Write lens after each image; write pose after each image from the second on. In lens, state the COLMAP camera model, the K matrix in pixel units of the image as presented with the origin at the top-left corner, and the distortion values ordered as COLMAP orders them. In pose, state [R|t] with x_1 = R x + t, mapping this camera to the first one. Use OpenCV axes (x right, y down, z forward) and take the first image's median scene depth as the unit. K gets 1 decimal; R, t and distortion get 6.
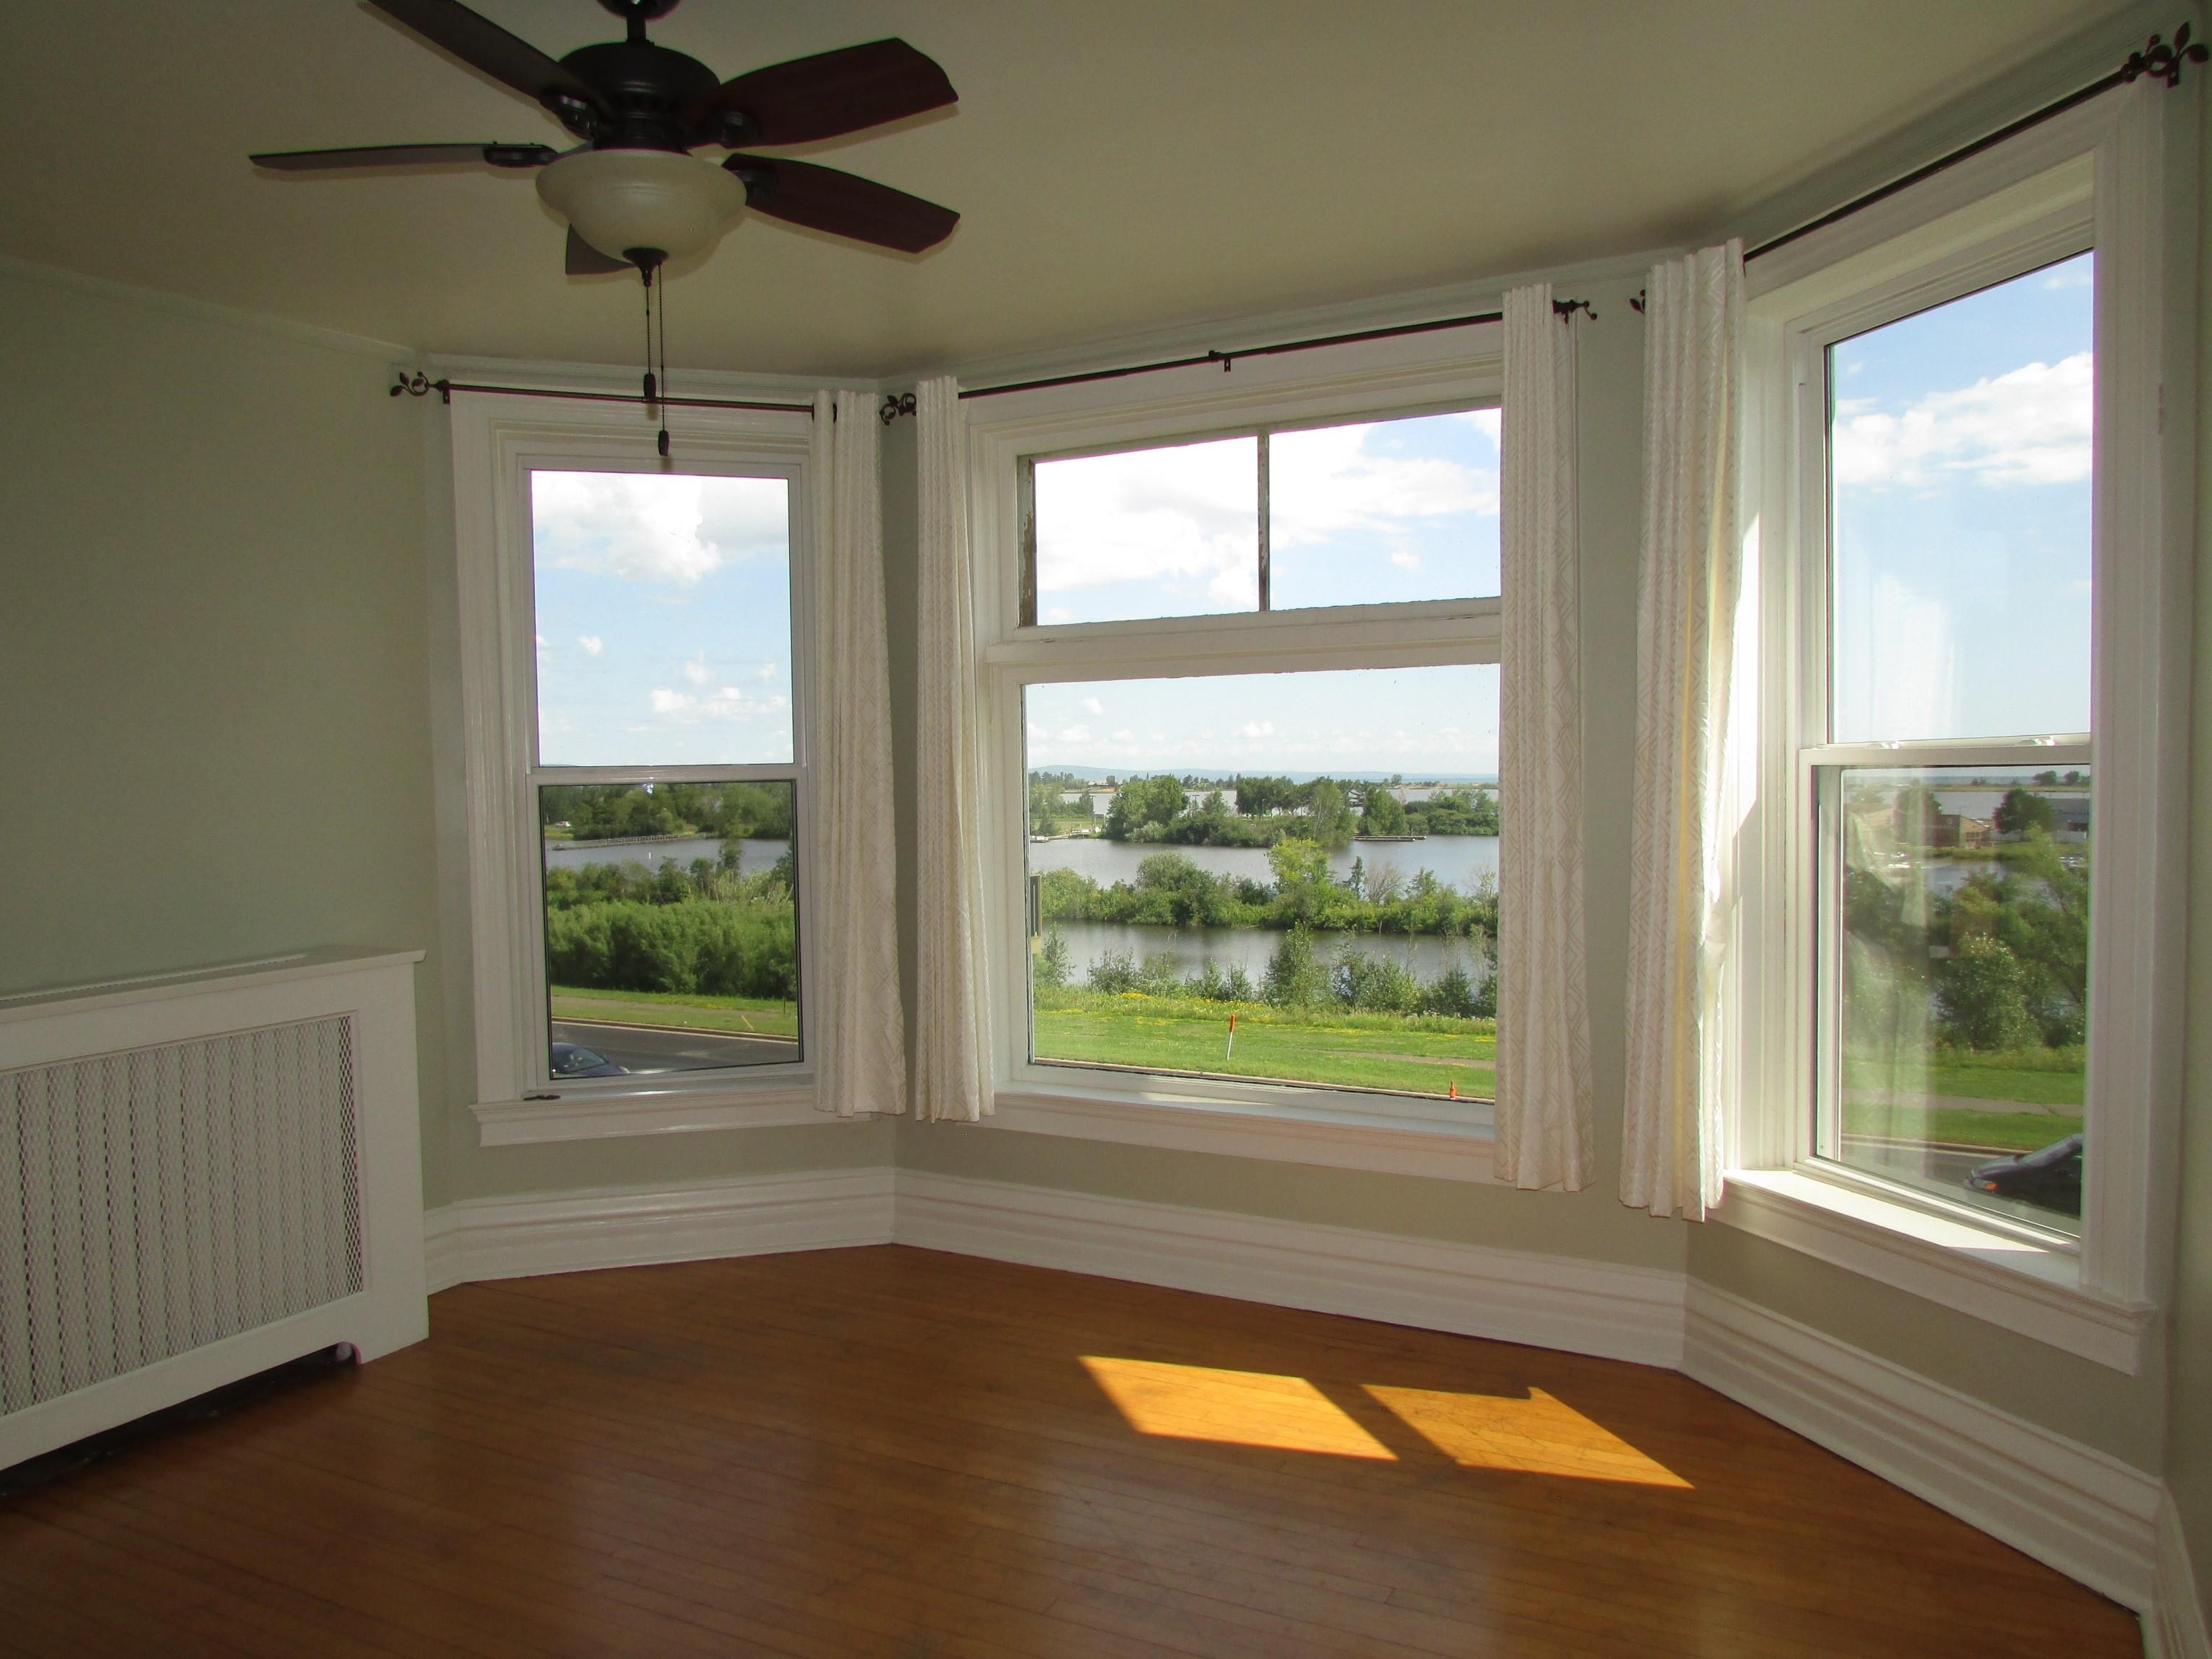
lens RADIAL K [[1642.6, 0, 1105.0], [0, 1642.6, 841.7], [0, 0, 1]] dist [-0.005629, 0.004520]
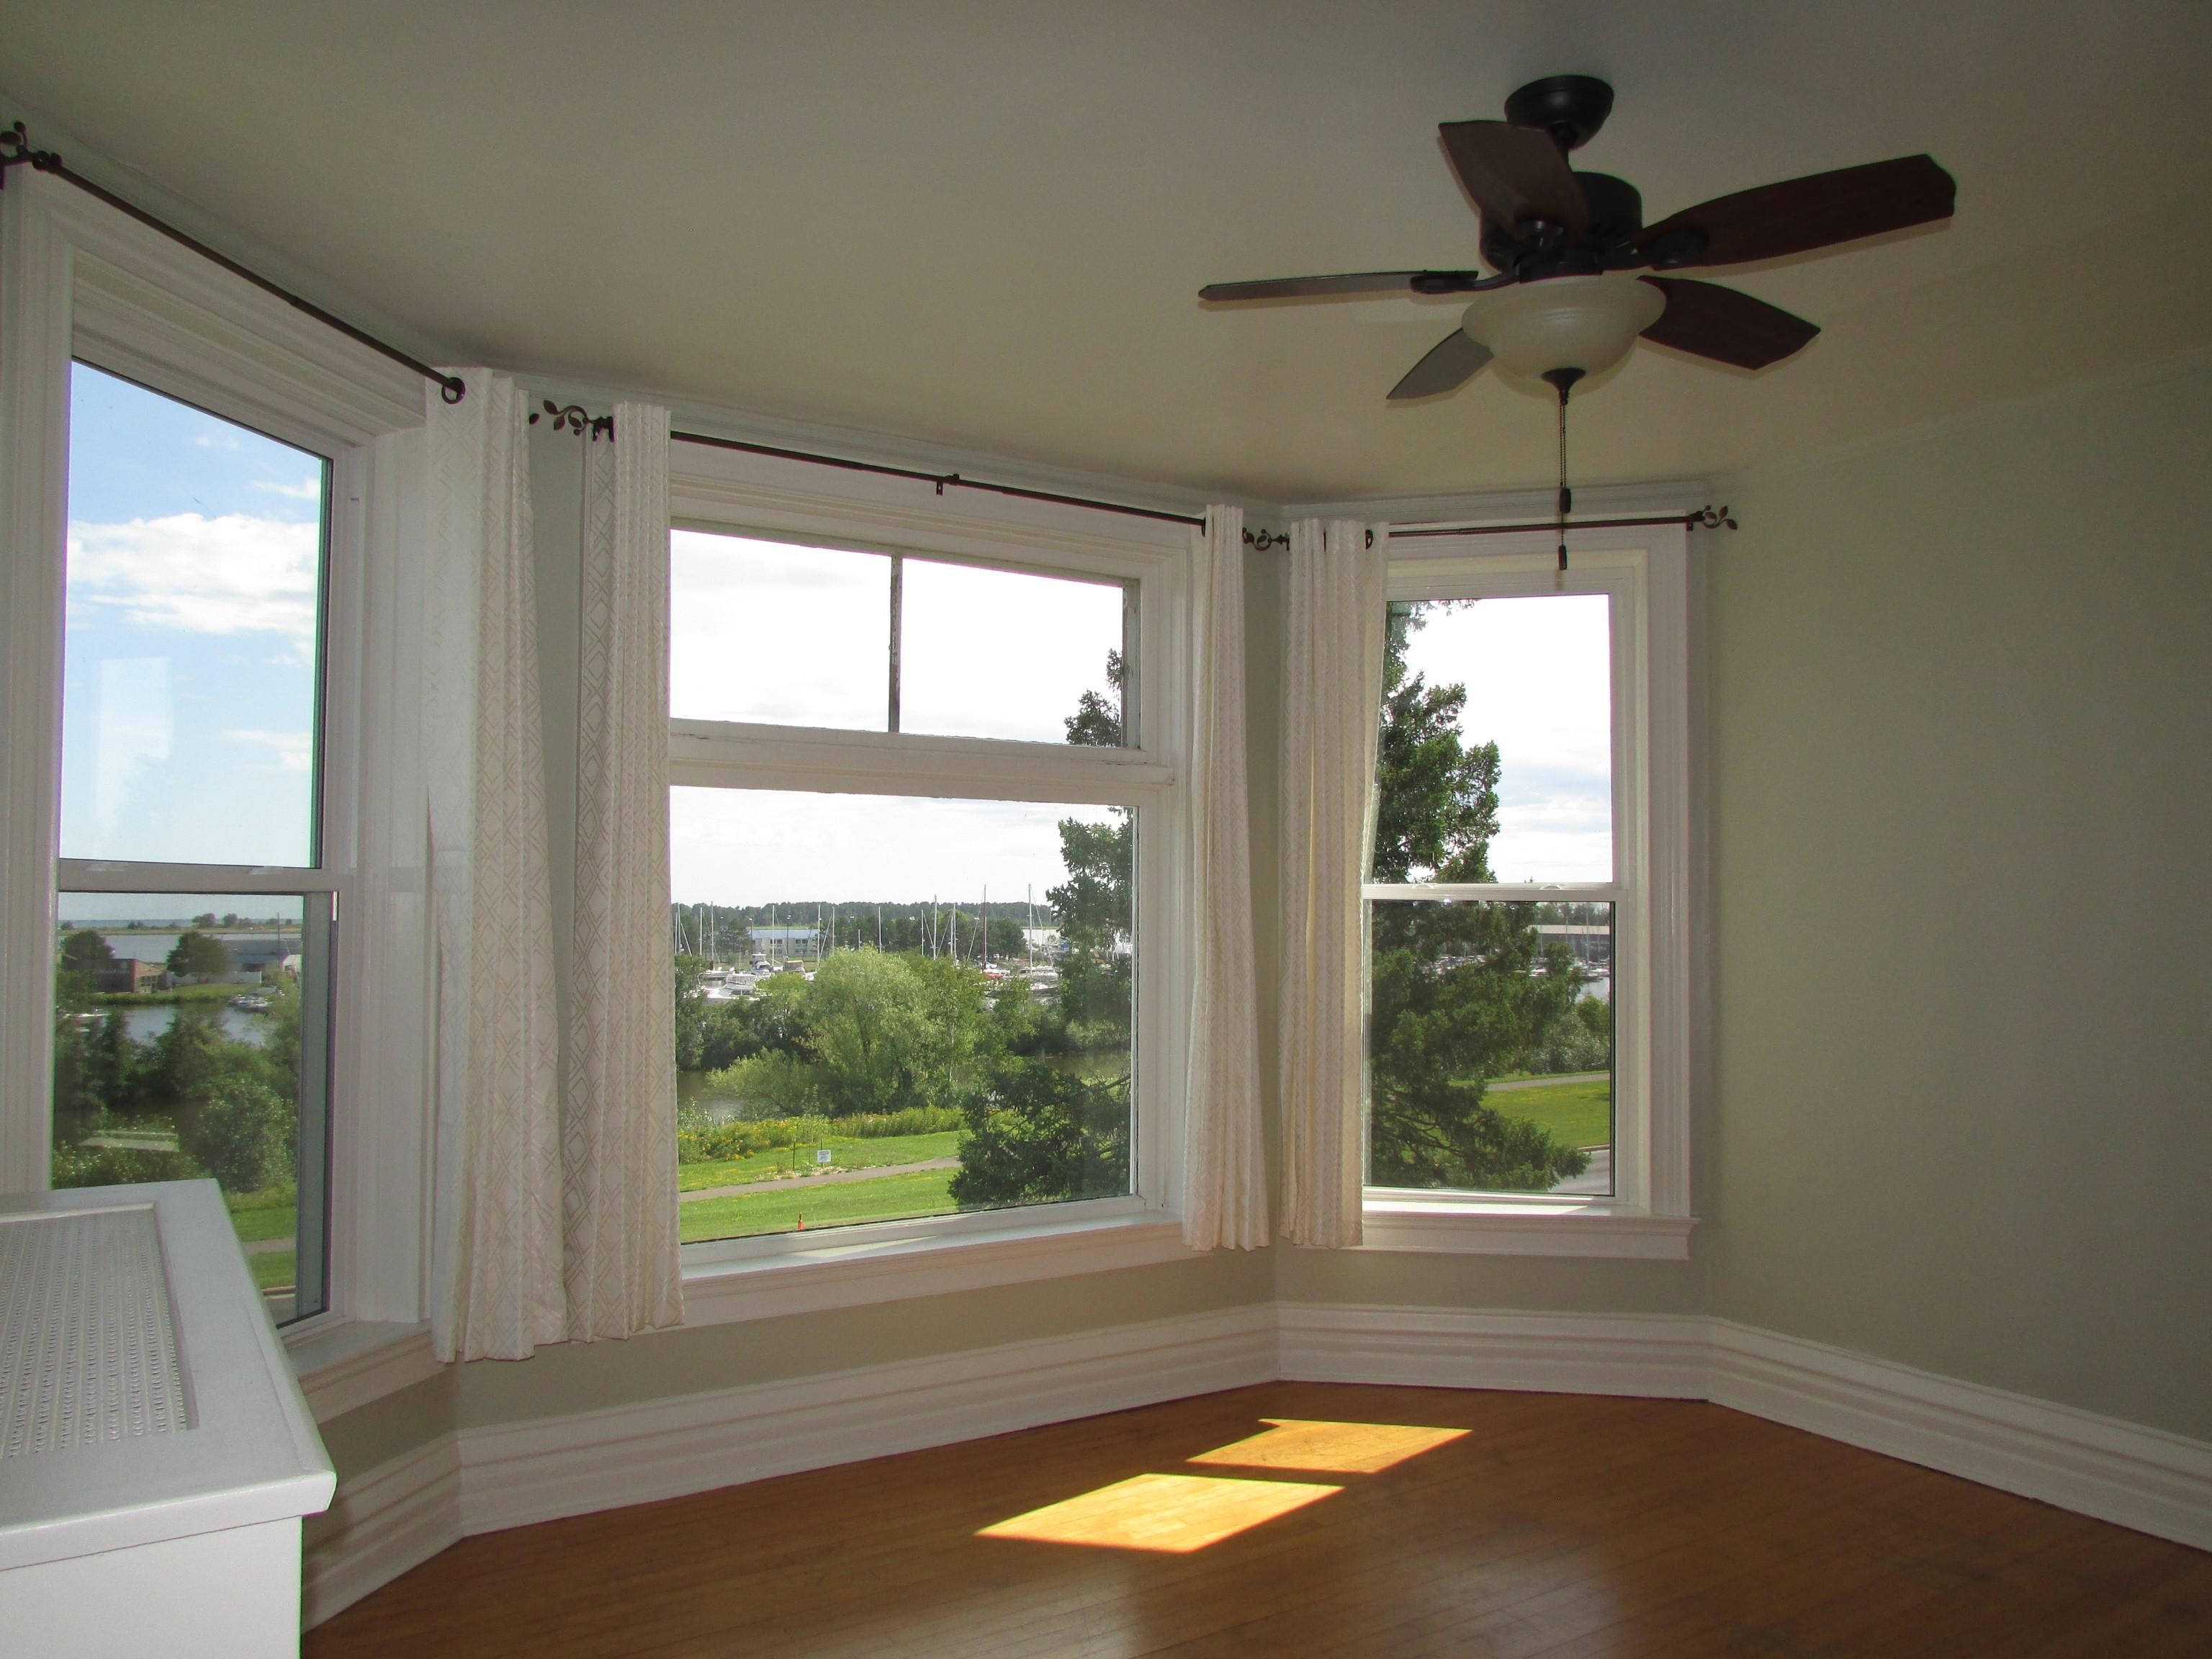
lens RADIAL K [[1642.6, 0, 1105.0], [0, 1642.6, 841.7], [0, 0, 1]] dist [-0.005629, 0.004520]
pose [[0.466379, 0.051238, 0.883100, -0.705377], [0.026882, 0.997039, -0.072045, -0.000845], [-0.884176, 0.057340, 0.463621, 0.432090]]
